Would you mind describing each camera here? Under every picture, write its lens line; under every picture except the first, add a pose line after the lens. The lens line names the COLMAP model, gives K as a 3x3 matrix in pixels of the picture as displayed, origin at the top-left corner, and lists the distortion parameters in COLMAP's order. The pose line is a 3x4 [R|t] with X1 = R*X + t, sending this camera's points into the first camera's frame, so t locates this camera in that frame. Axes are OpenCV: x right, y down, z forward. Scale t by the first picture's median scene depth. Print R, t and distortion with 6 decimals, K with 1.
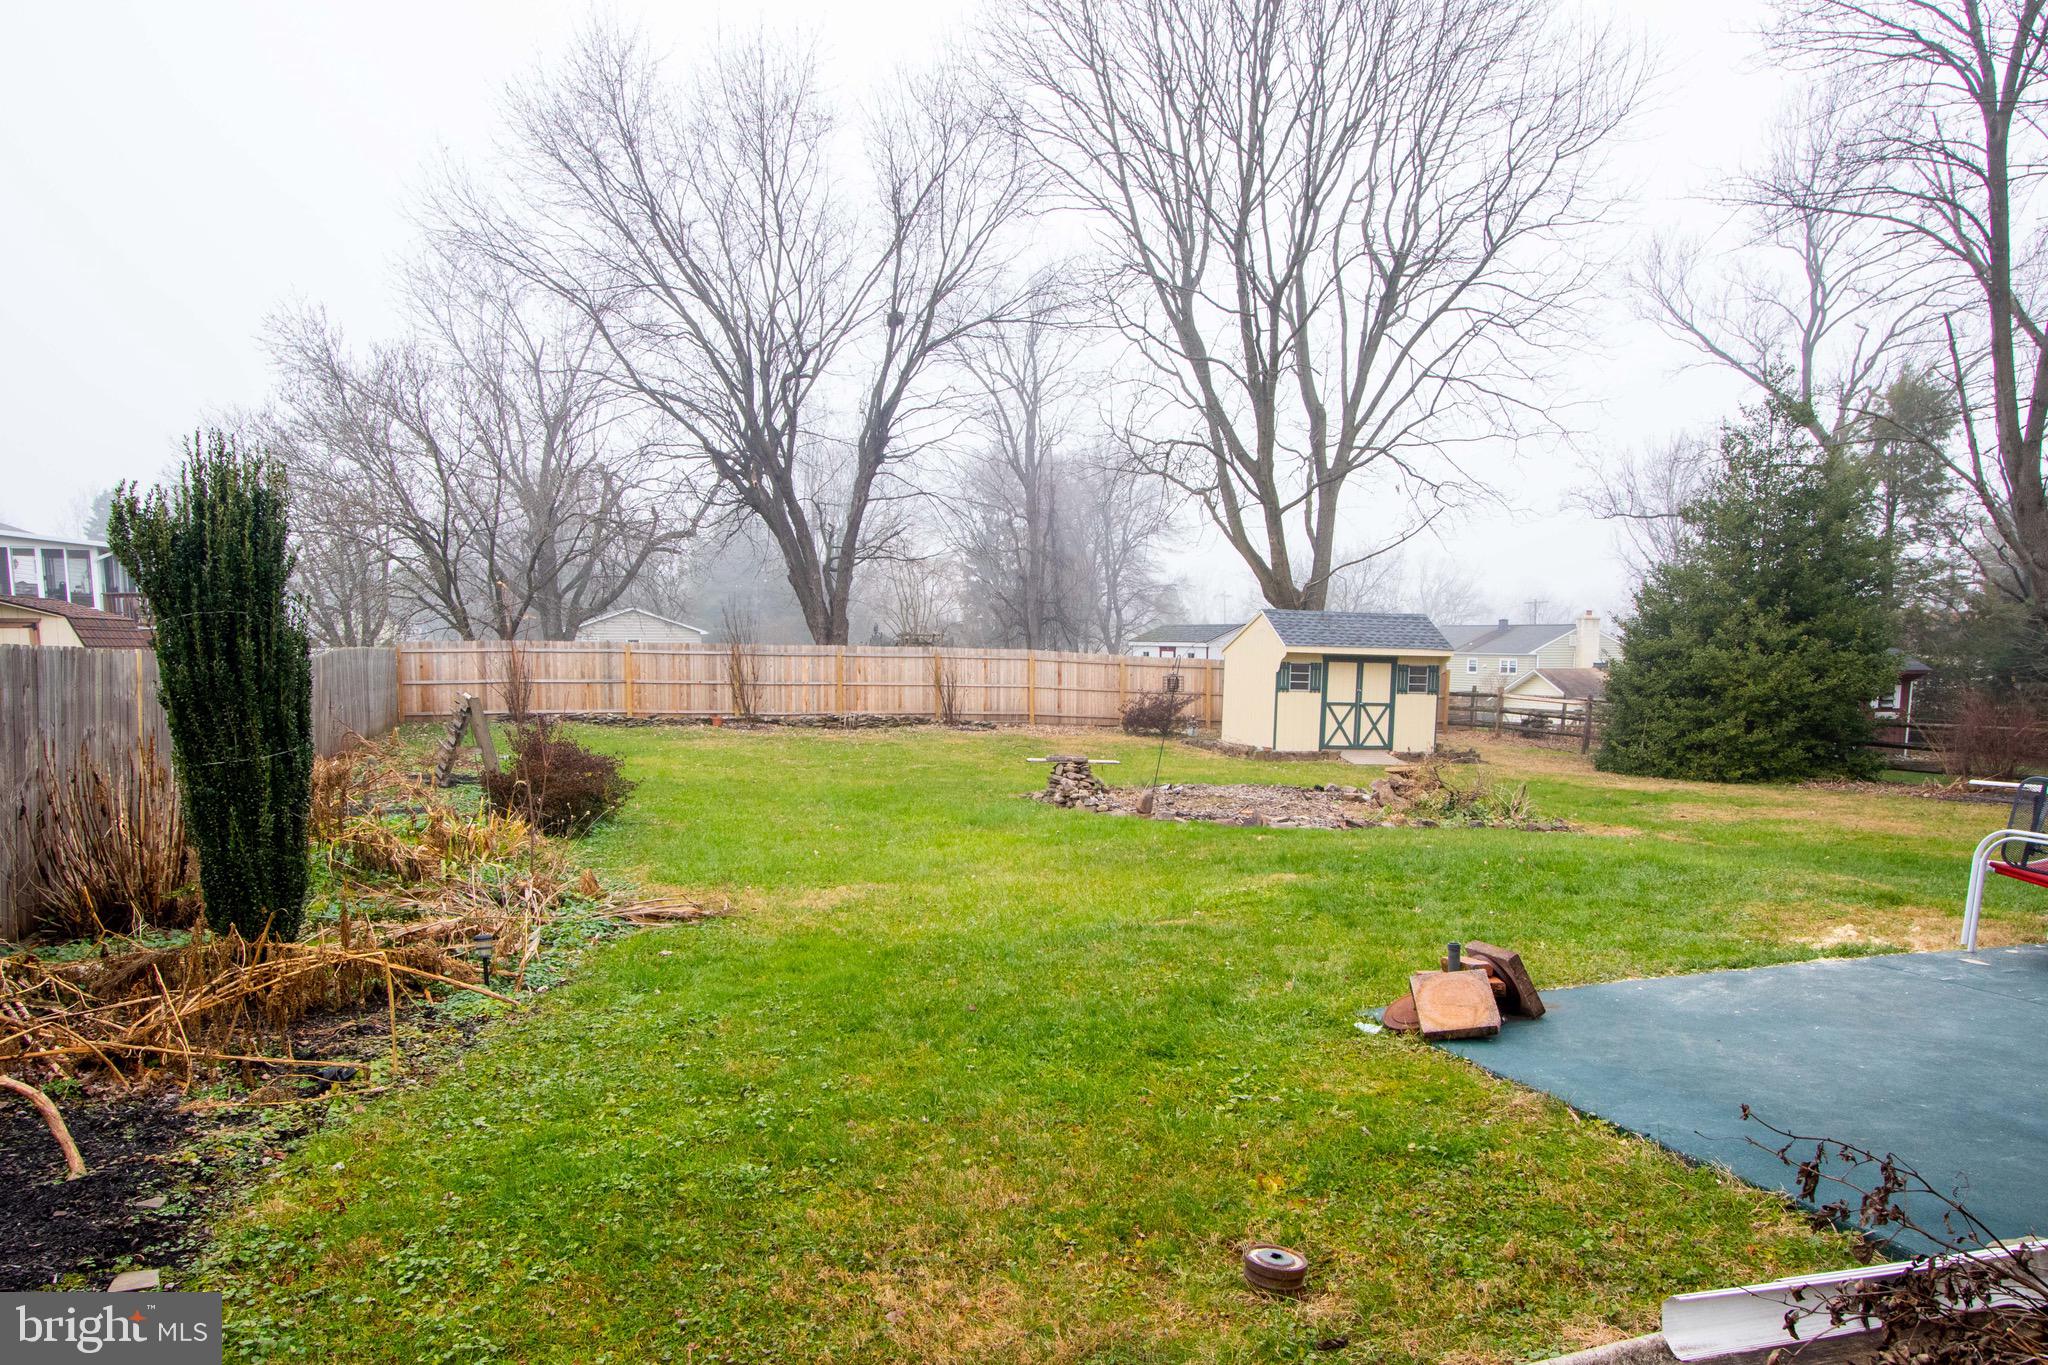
lens RADIAL K [[1459.0, 0, 1021.0], [0, 1459.0, 689.3], [0, 0, 1]] dist [0.004320, -0.000262]
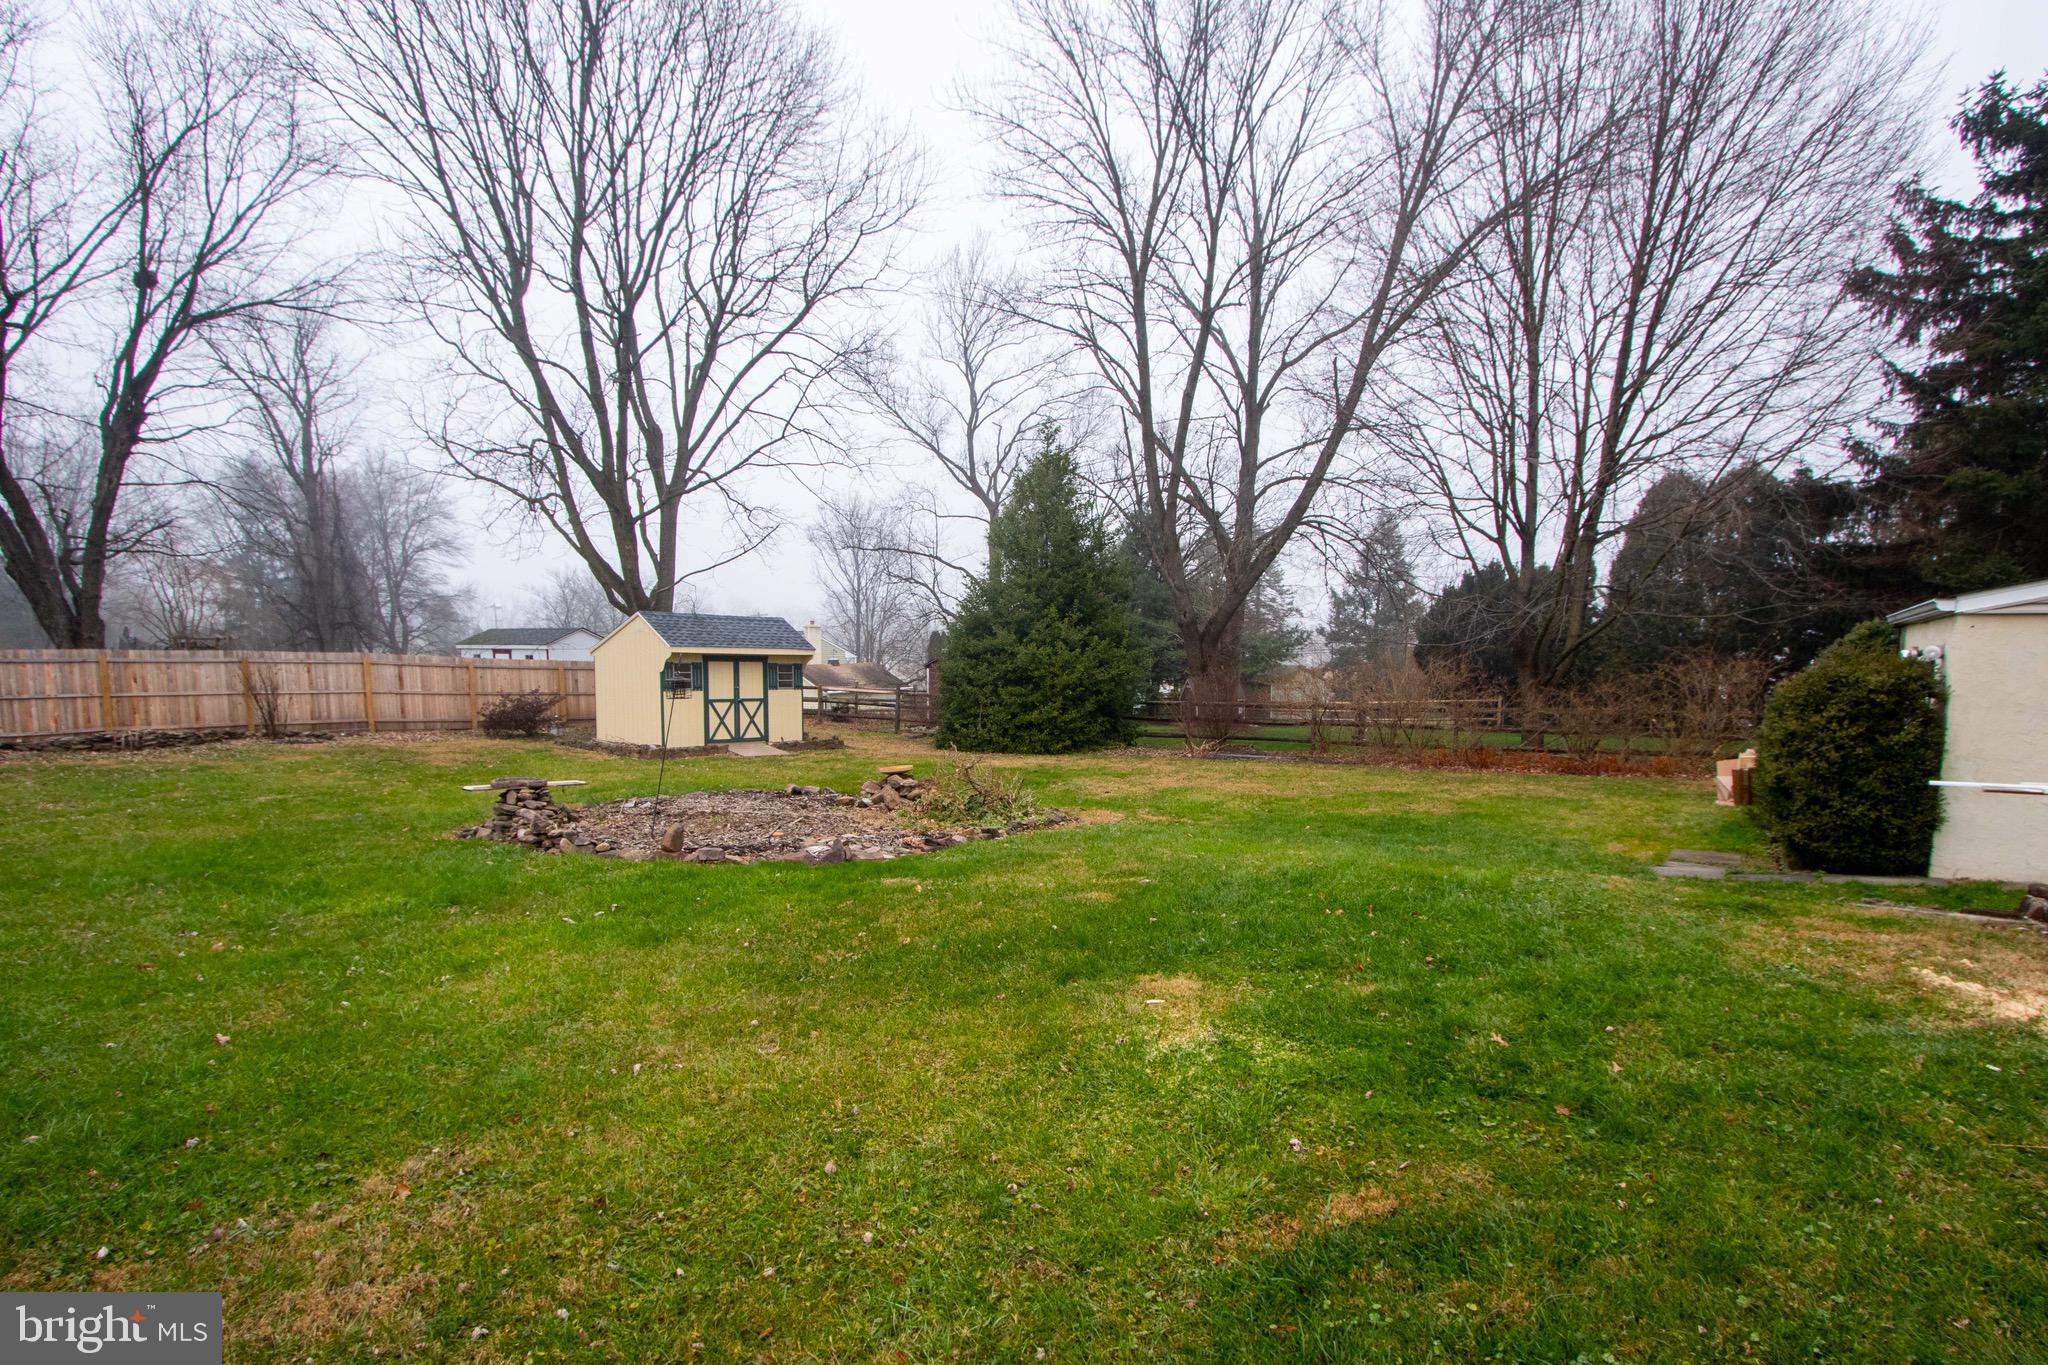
lens RADIAL K [[1075.2, 0, 1038.2], [0, 1075.2, 746.3], [0, 0, 1]] dist [-0.004156, -0.002319]
pose [[0.816603, -0.057028, 0.574375, -0.039847], [0.022282, 0.997480, 0.067358, -0.003747], [-0.576769, -0.042207, 0.815816, 0.181433]]
